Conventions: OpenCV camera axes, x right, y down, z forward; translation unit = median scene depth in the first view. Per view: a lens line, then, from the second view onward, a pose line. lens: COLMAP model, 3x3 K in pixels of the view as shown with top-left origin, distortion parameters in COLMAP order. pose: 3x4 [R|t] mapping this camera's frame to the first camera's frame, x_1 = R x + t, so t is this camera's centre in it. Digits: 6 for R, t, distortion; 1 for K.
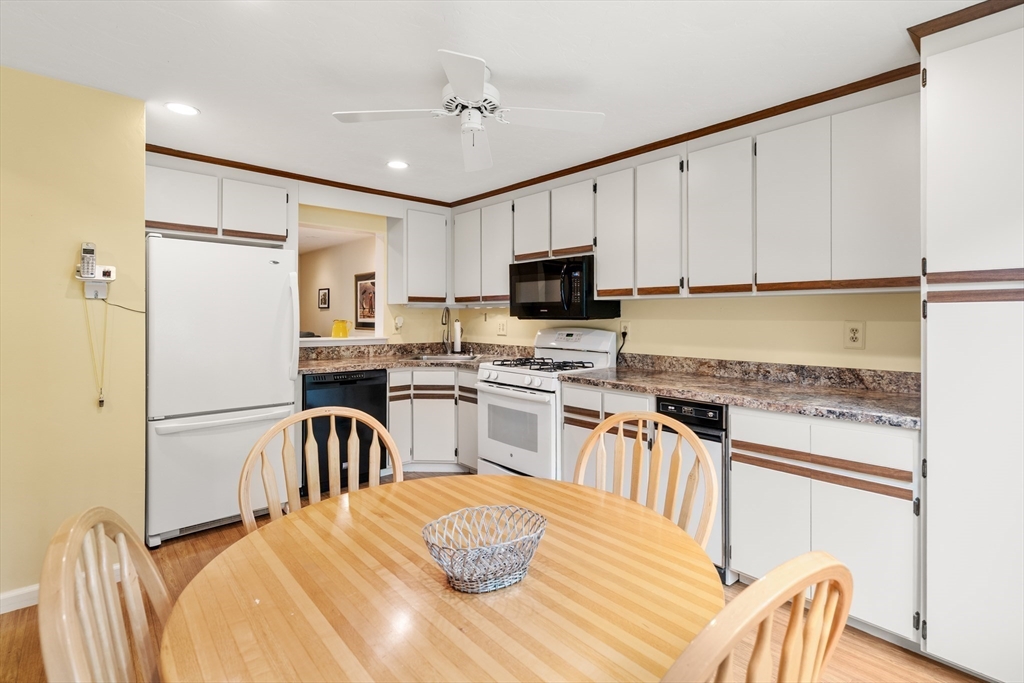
lens RADIAL K [[475.9, 0, 511.0], [0, 475.9, 316.4], [0, 0, 1]] dist [-0.001798, -0.000251]
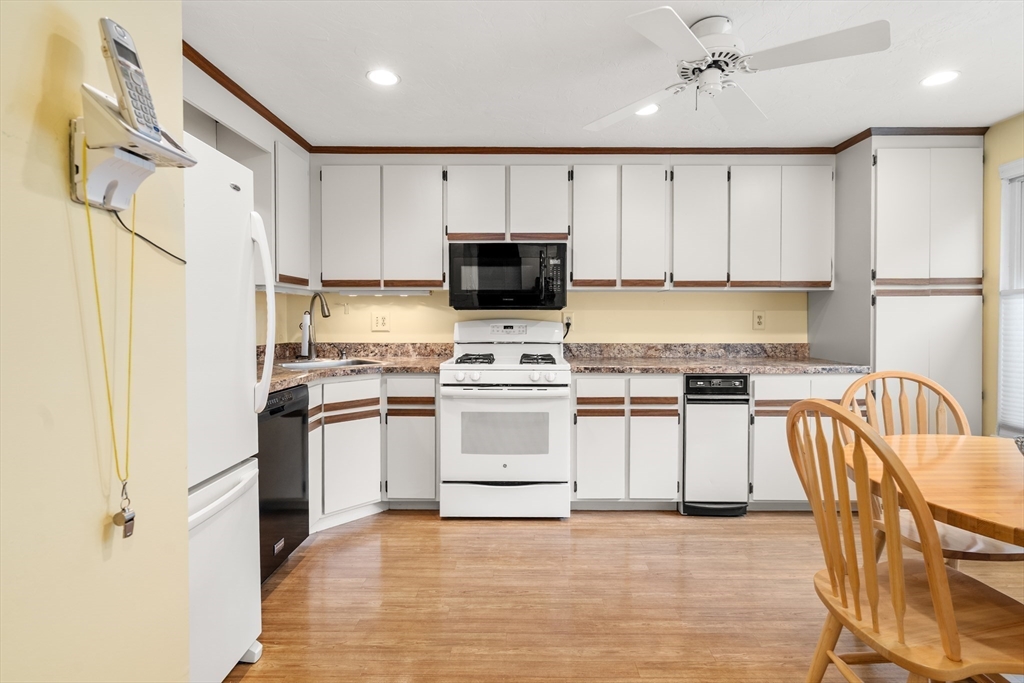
lens RADIAL K [[485.6, 0, 519.7], [0, 485.6, 326.3], [0, 0, 1]] dist [-0.002538, -0.000512]
pose [[0.679890, -0.010283, 0.733242, -0.668554], [-0.000851, 0.999890, 0.014811, 0.028355], [-0.733313, -0.010694, 0.679807, 0.415058]]
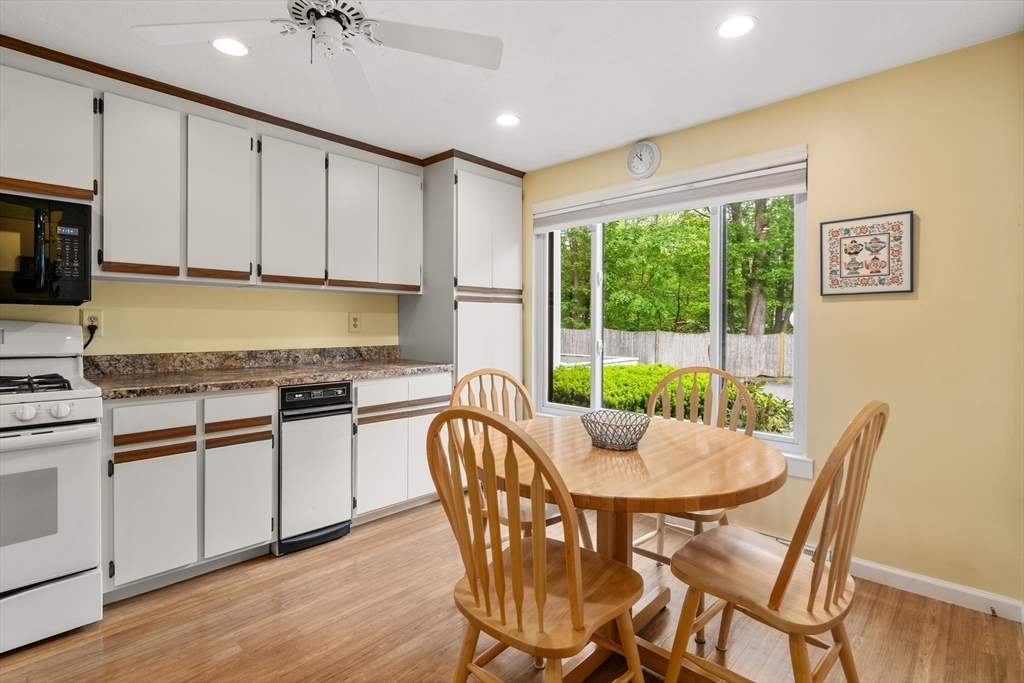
lens RADIAL K [[496.1, 0, 522.4], [0, 496.1, 326.6], [0, 0, 1]] dist [-0.001591, 0.000238]
pose [[-0.084596, -0.006351, 0.996395, -0.591620], [-0.004931, 0.999970, 0.005955, 0.030889], [-0.996403, -0.004409, -0.084625, 0.497878]]
